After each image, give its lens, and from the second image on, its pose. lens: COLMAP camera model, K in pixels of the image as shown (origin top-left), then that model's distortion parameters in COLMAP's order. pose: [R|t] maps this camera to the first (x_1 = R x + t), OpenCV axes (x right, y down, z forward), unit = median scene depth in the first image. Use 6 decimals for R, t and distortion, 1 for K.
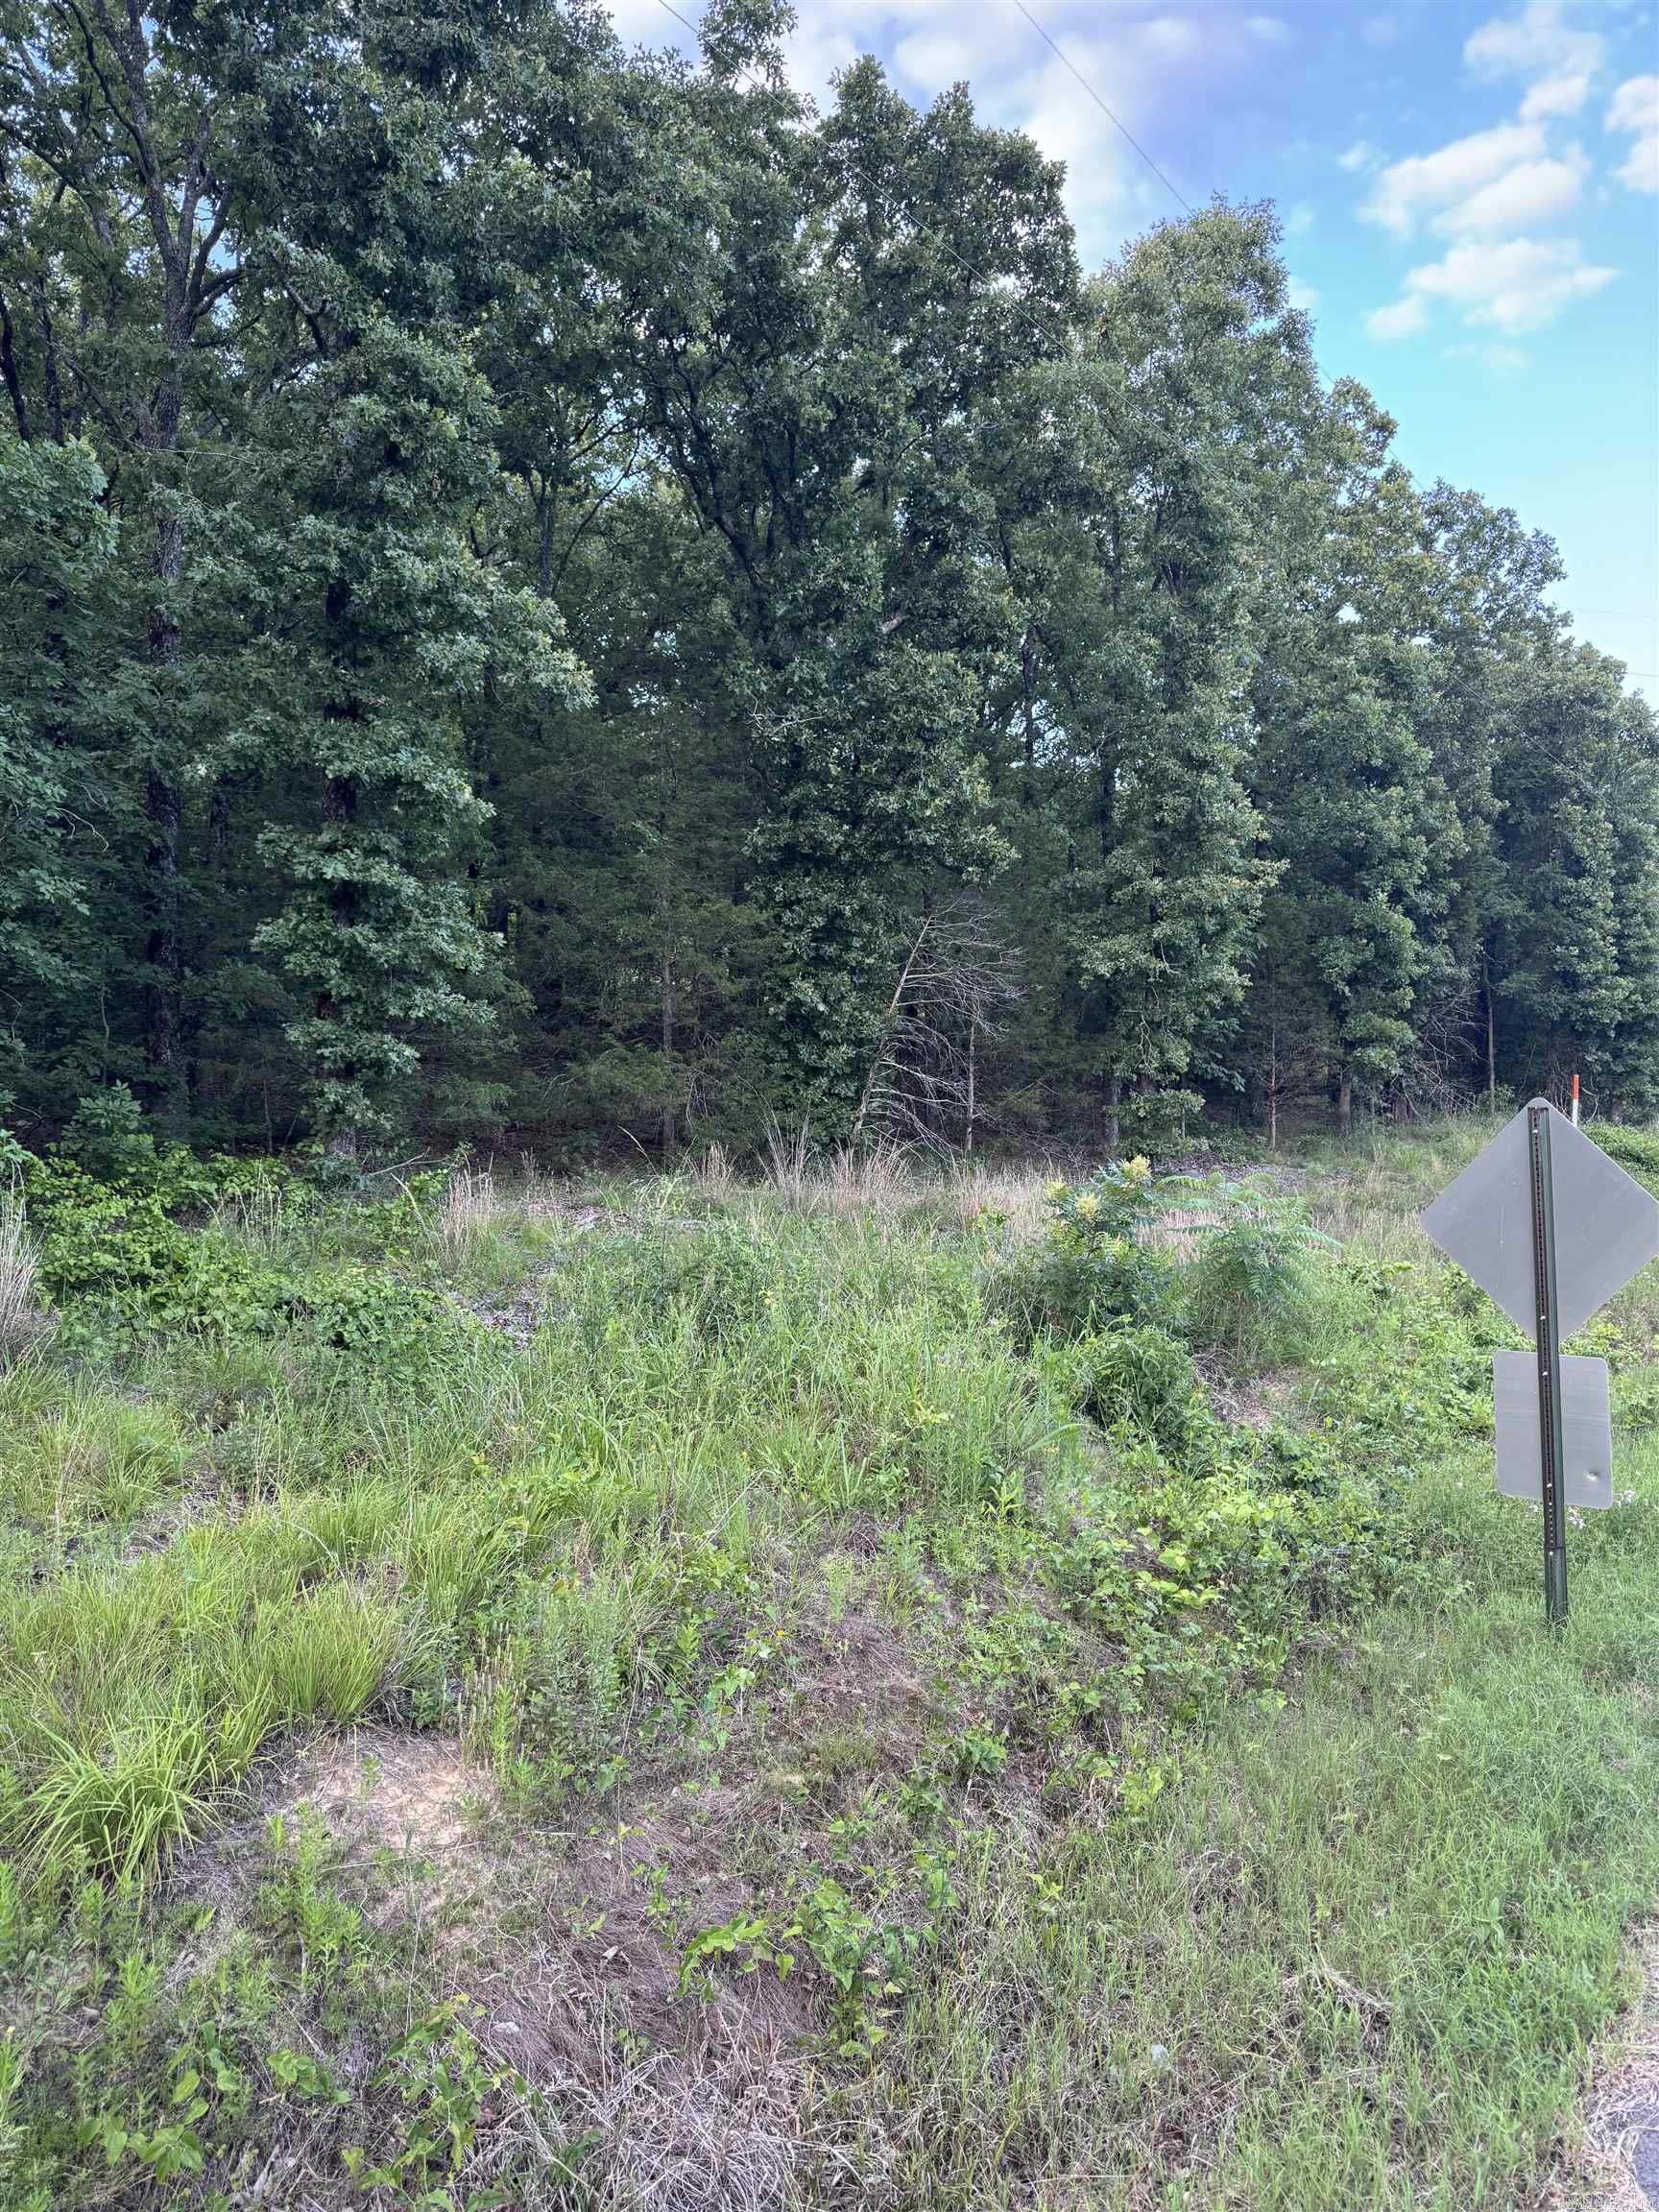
lens RADIAL K [[1590.7, 0, 829.5], [0, 1590.7, 1106.0], [0, 0, 1]] dist [0.046757, -0.071131]
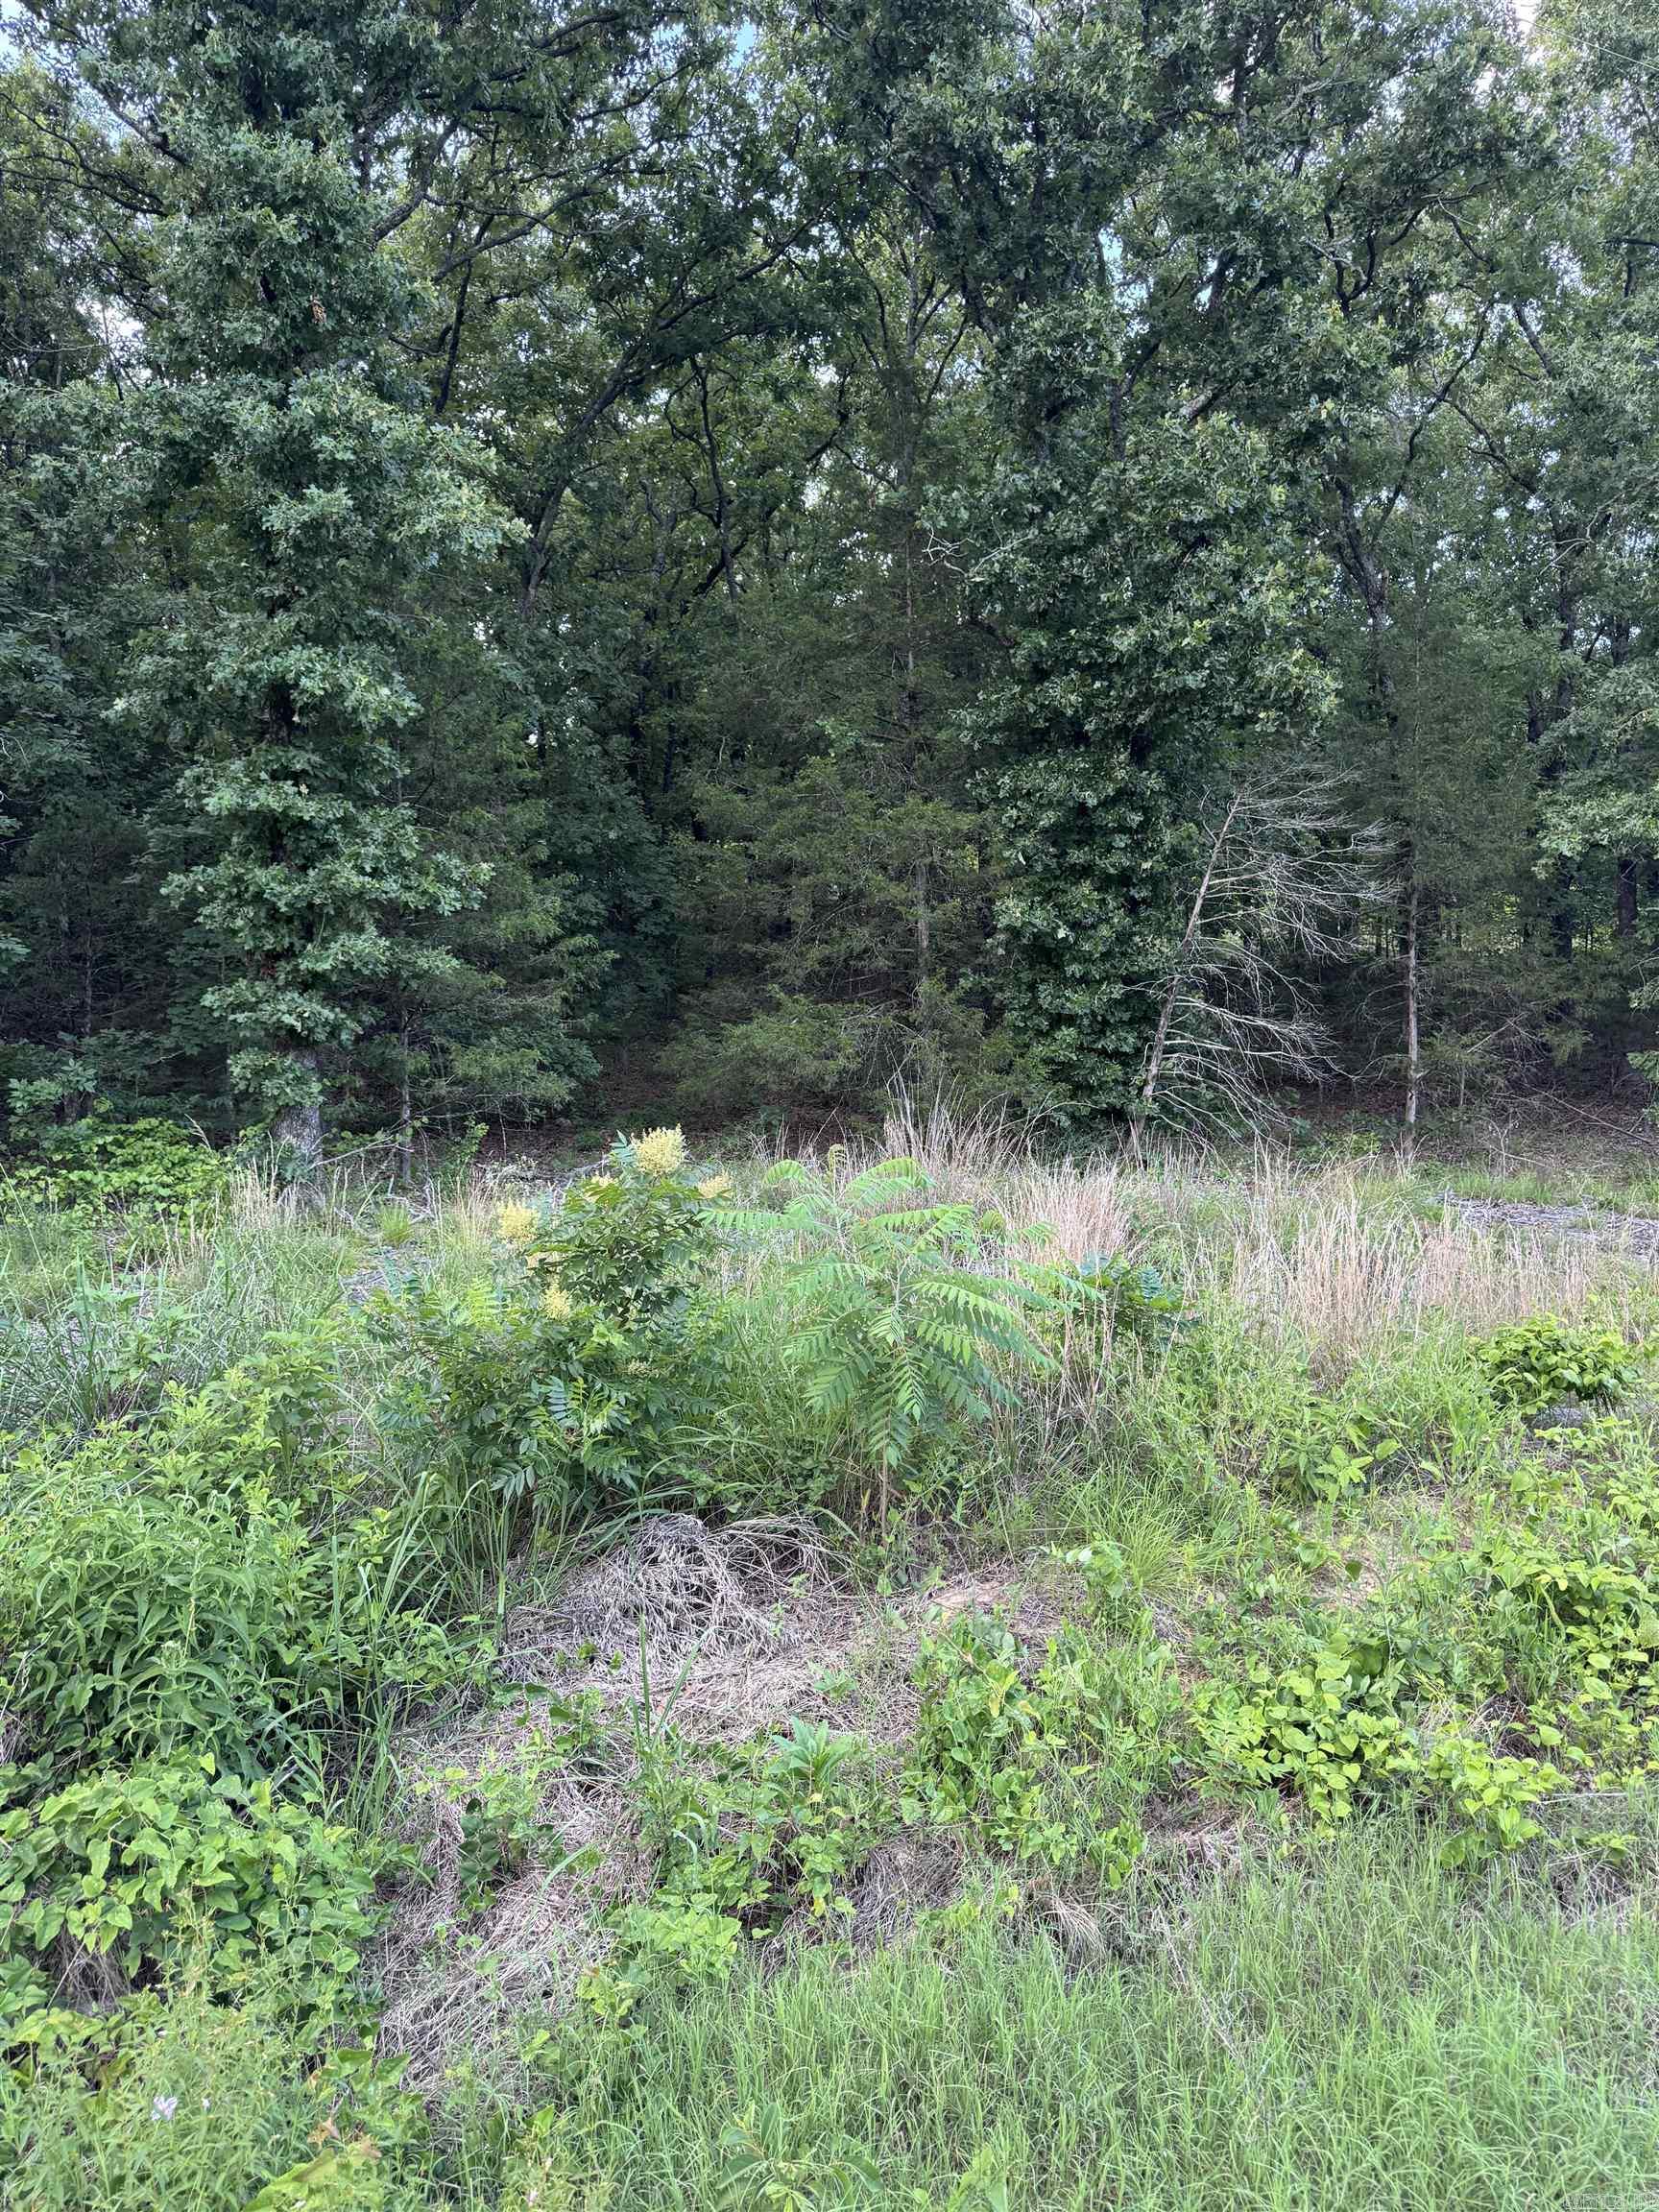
lens RADIAL K [[1590.7, 0, 829.5], [0, 1590.7, 1106.0], [0, 0, 1]] dist [0.046757, -0.071131]
pose [[0.866129, -0.027350, -0.499071, 0.263545], [0.029567, 0.999557, -0.003465, 0.017614], [0.498945, -0.011755, 0.866554, 0.296766]]
